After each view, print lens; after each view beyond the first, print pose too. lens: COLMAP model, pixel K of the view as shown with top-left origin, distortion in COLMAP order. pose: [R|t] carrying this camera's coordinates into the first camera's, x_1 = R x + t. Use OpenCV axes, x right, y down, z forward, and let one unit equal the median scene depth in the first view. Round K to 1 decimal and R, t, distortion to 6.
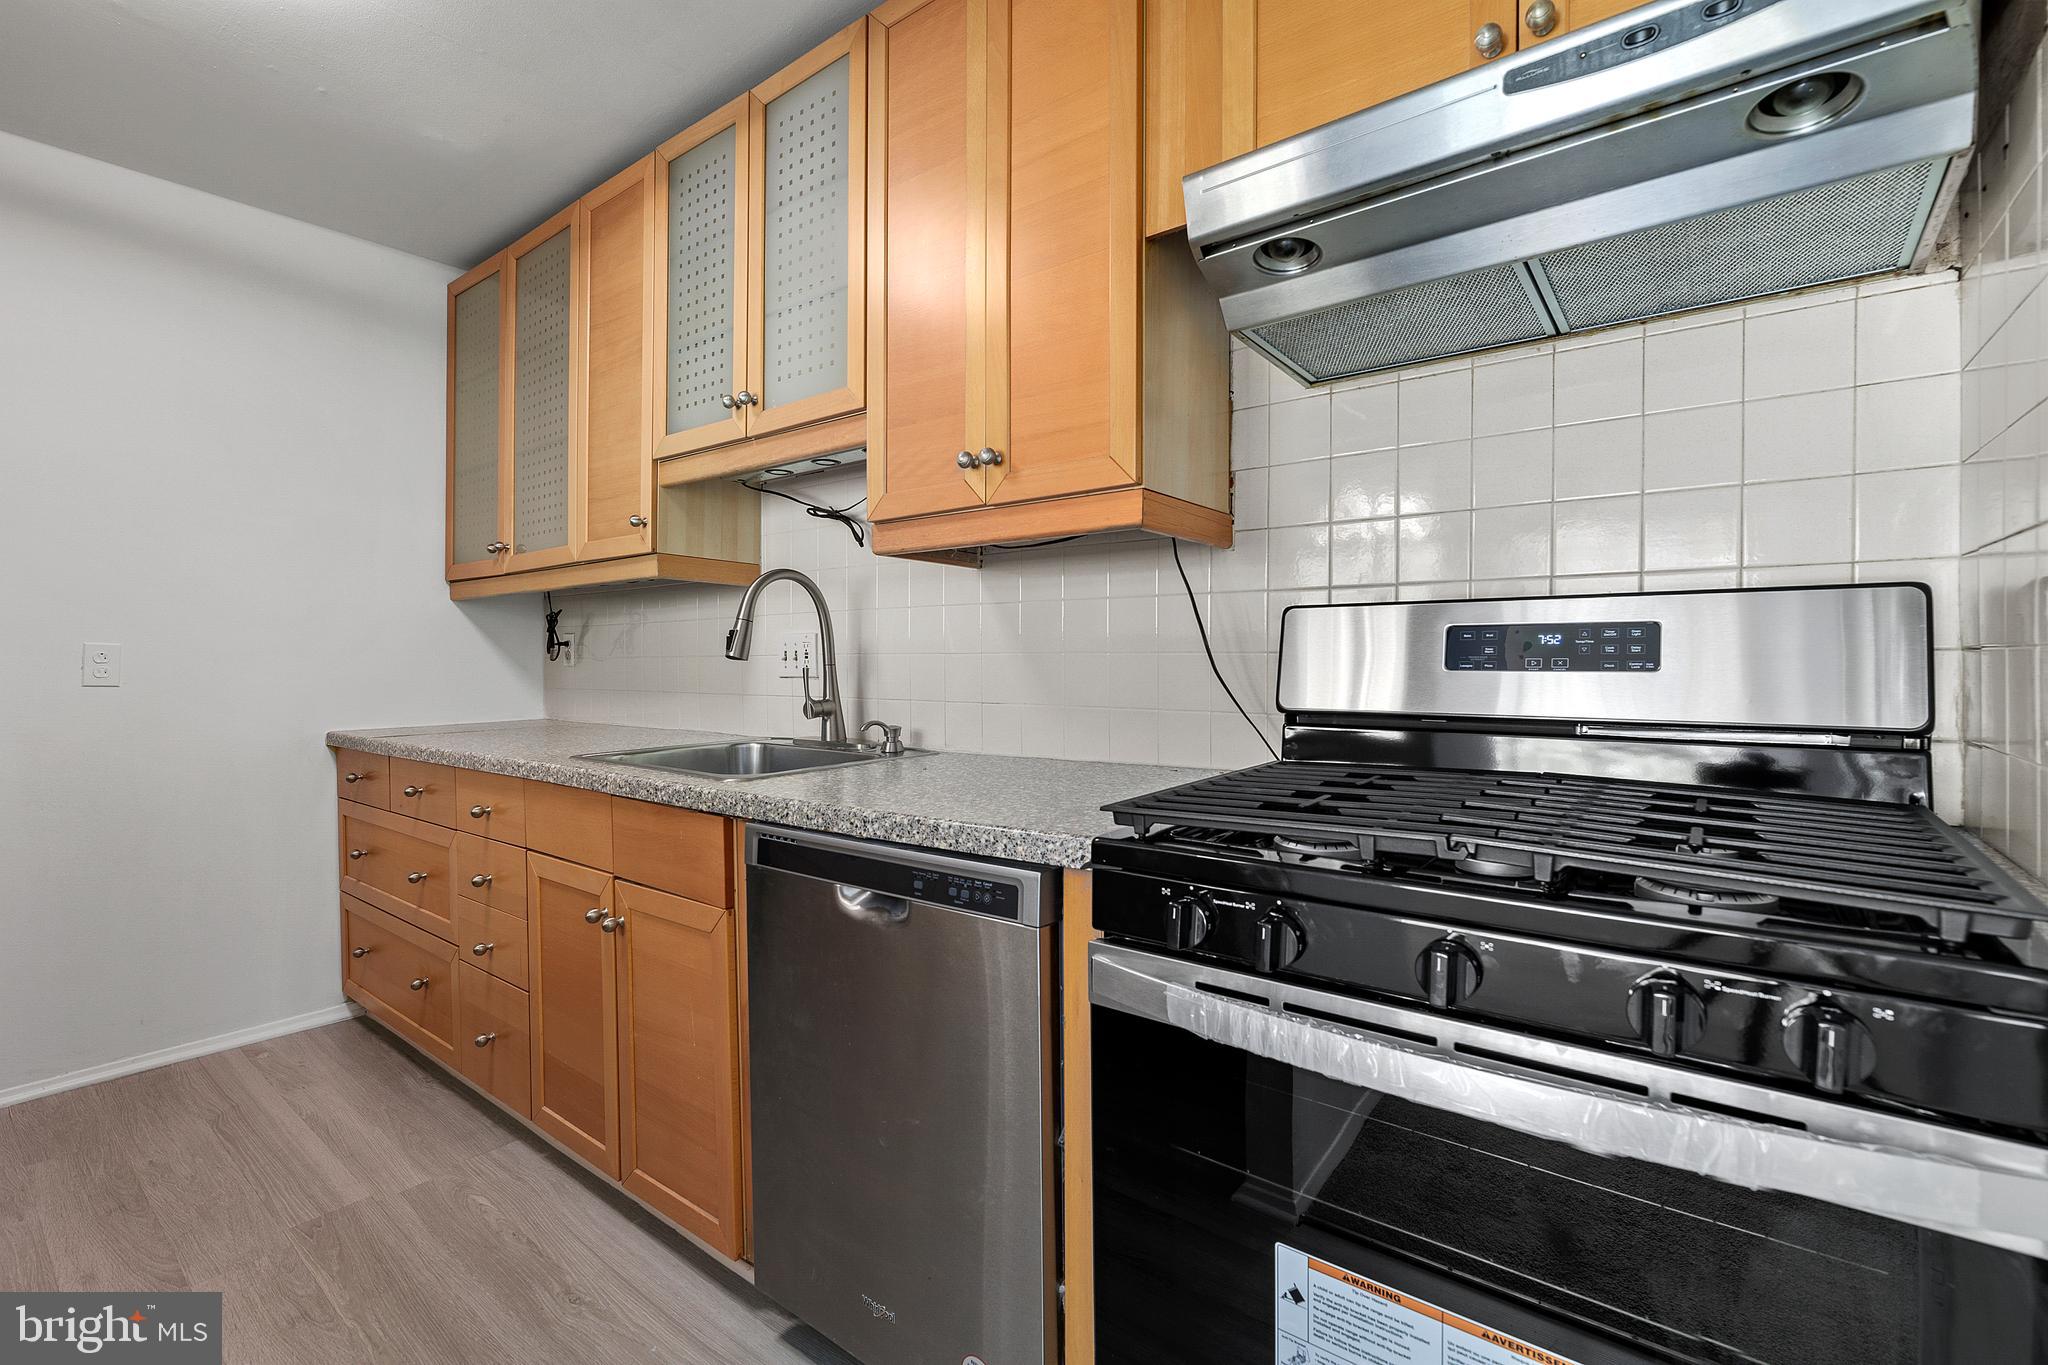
lens RADIAL K [[908.2, 0, 1028.0], [0, 908.2, 668.7], [0, 0, 1]] dist [0.003301, -0.002300]
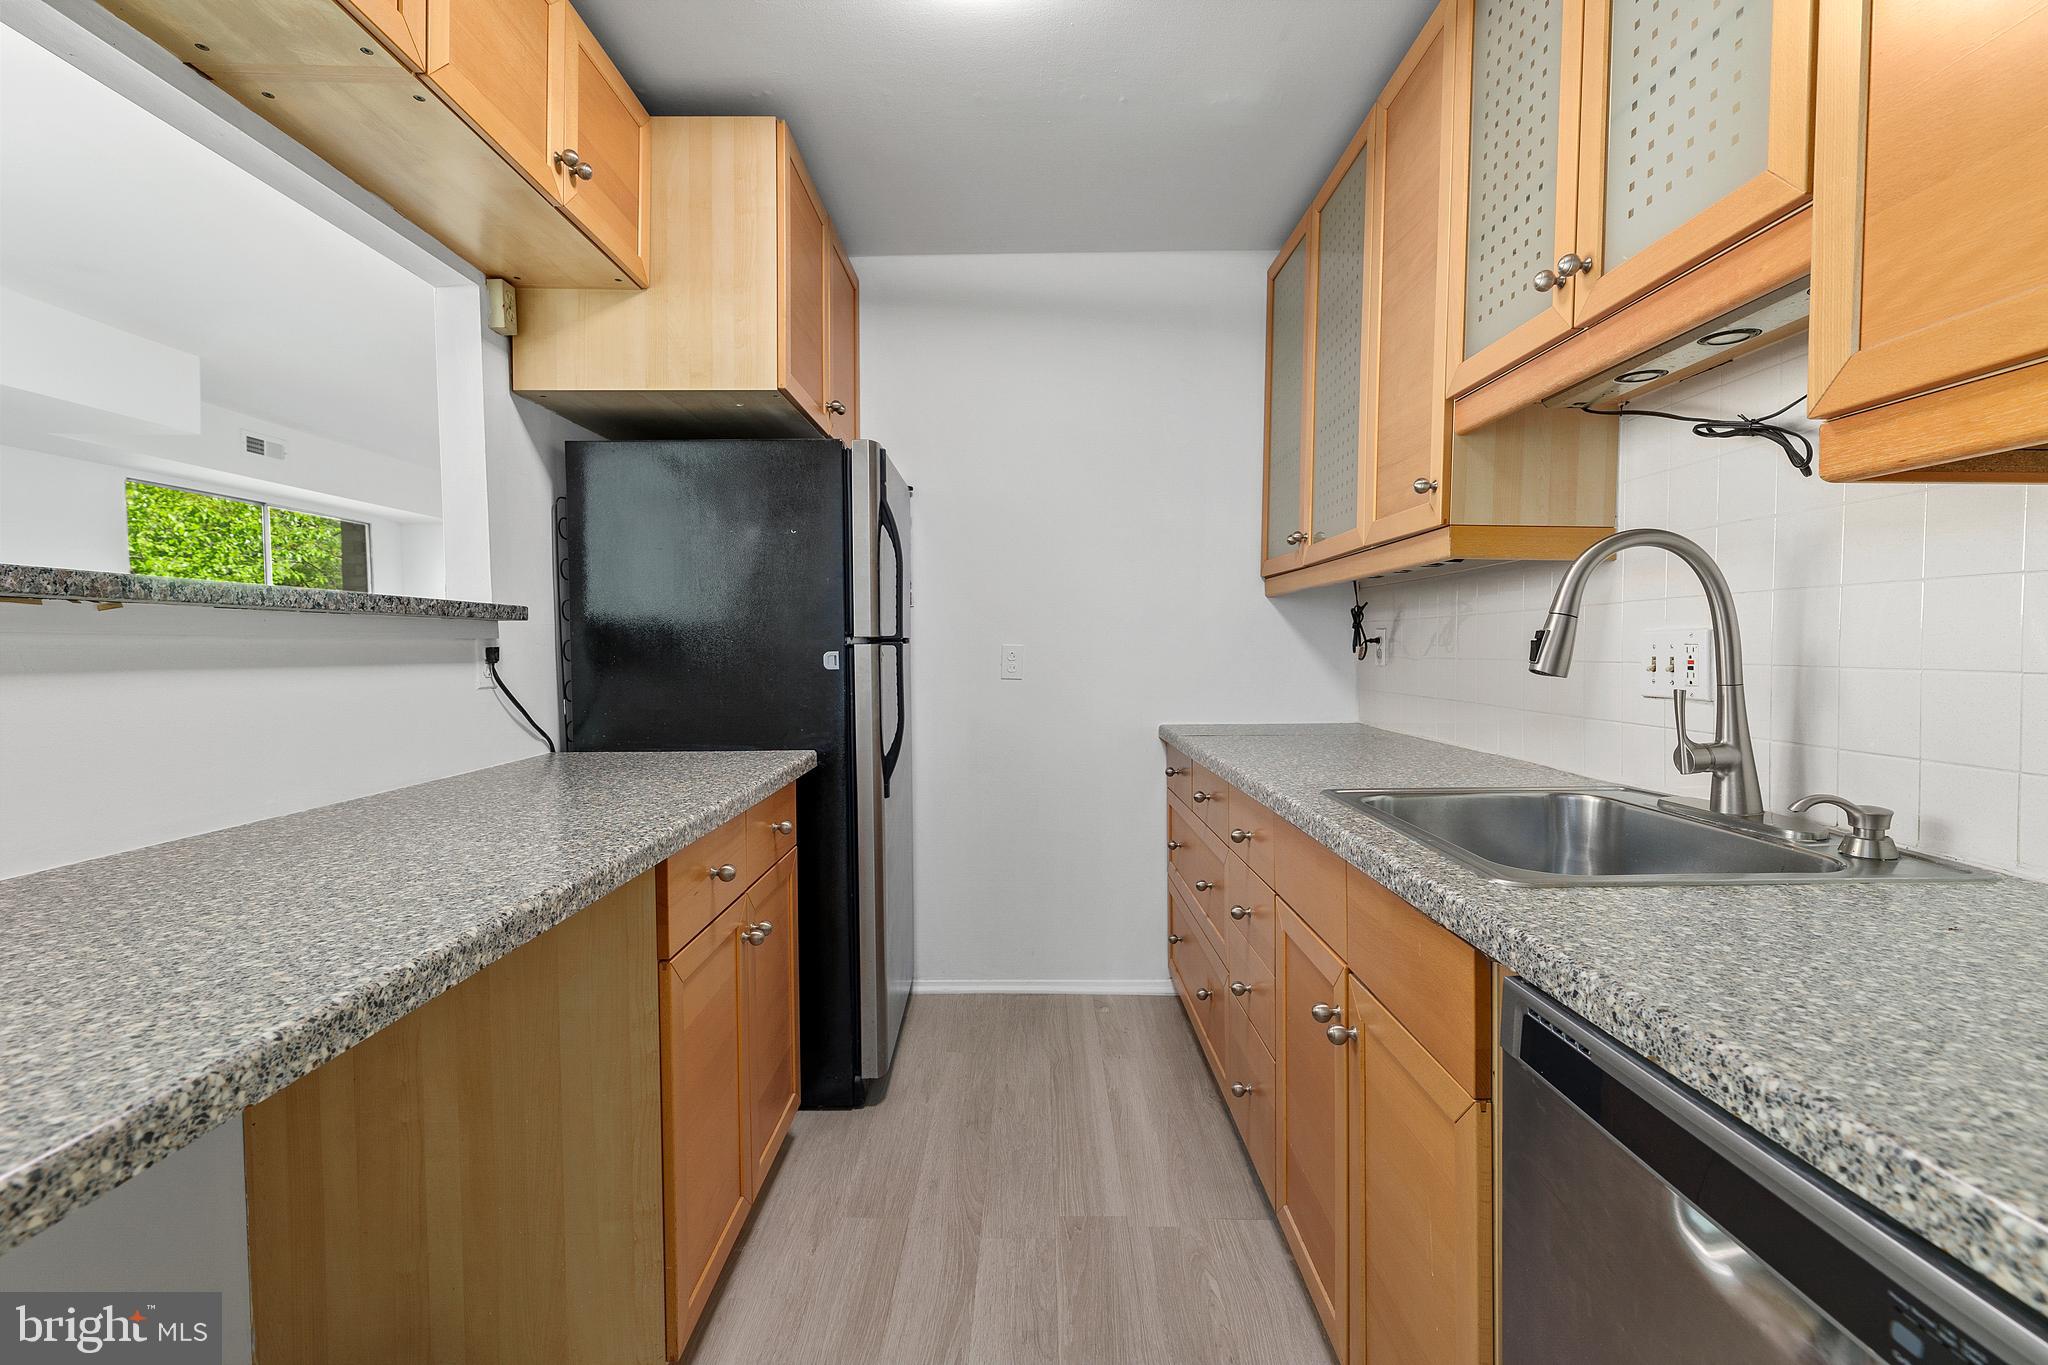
lens RADIAL K [[908.2, 0, 1006.0], [0, 908.2, 673.0], [0, 0, 1]] dist [0.003301, -0.002300]
pose [[0.600497, 0.025183, -0.799230, -0.029142], [-0.006282, 0.999622, 0.026777, -0.024743], [0.799602, -0.011059, 0.600428, 0.269713]]
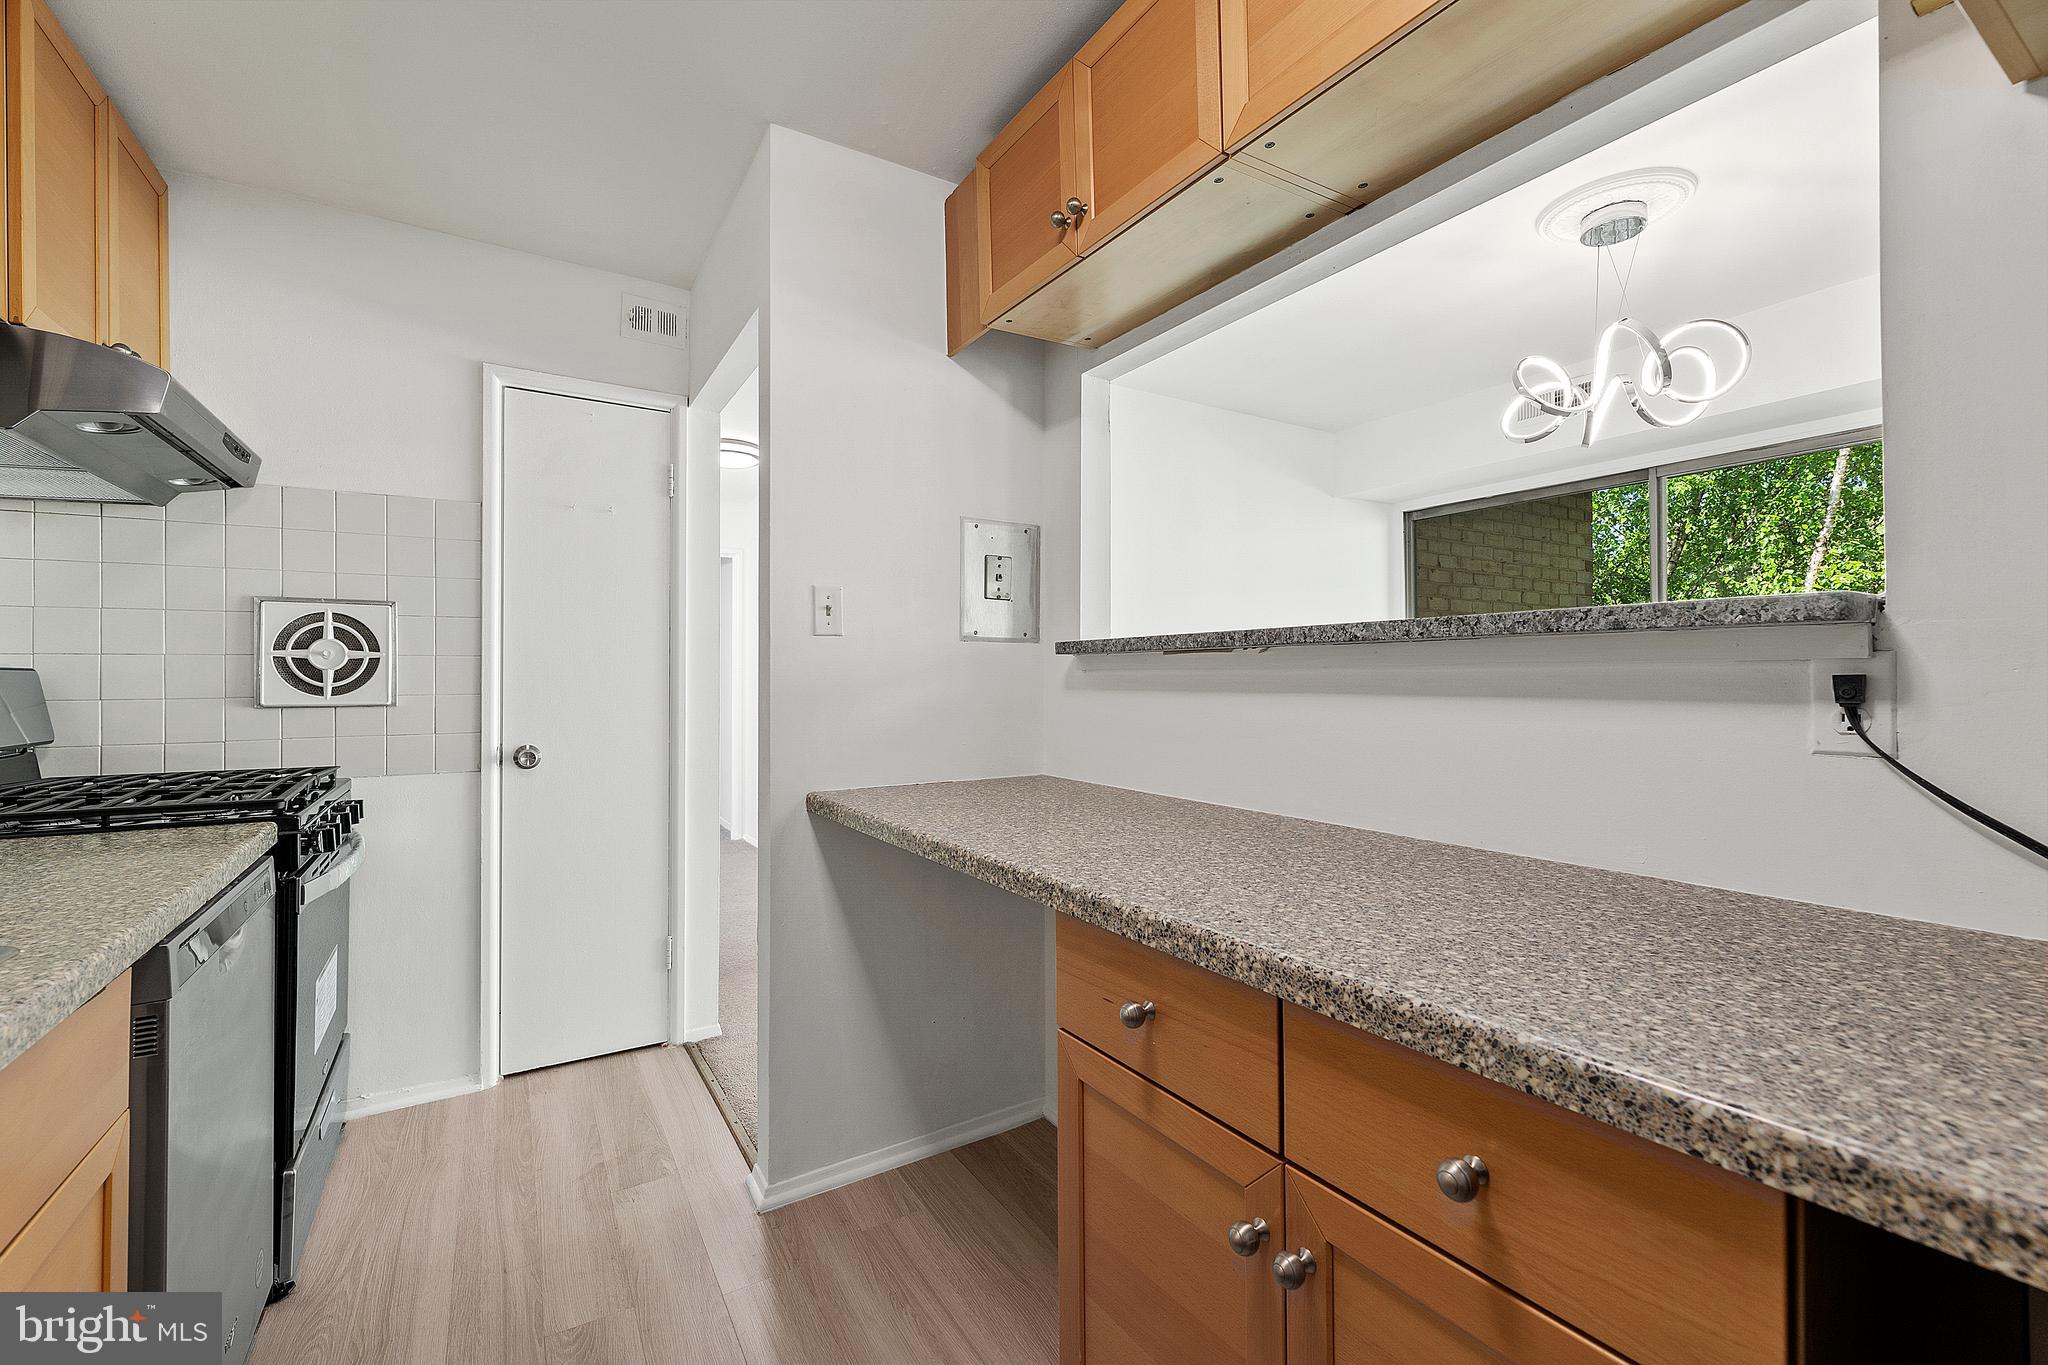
lens RADIAL K [[839.0, 0, 1010.4], [0, 839.0, 675.4], [0, 0, 1]] dist [0.003216, -0.001640]
pose [[-0.942238, 0.011811, 0.334737, -0.230467], [0.013085, 0.999913, 0.001549, -0.026065], [-0.334690, 0.005839, -0.942310, 0.469285]]
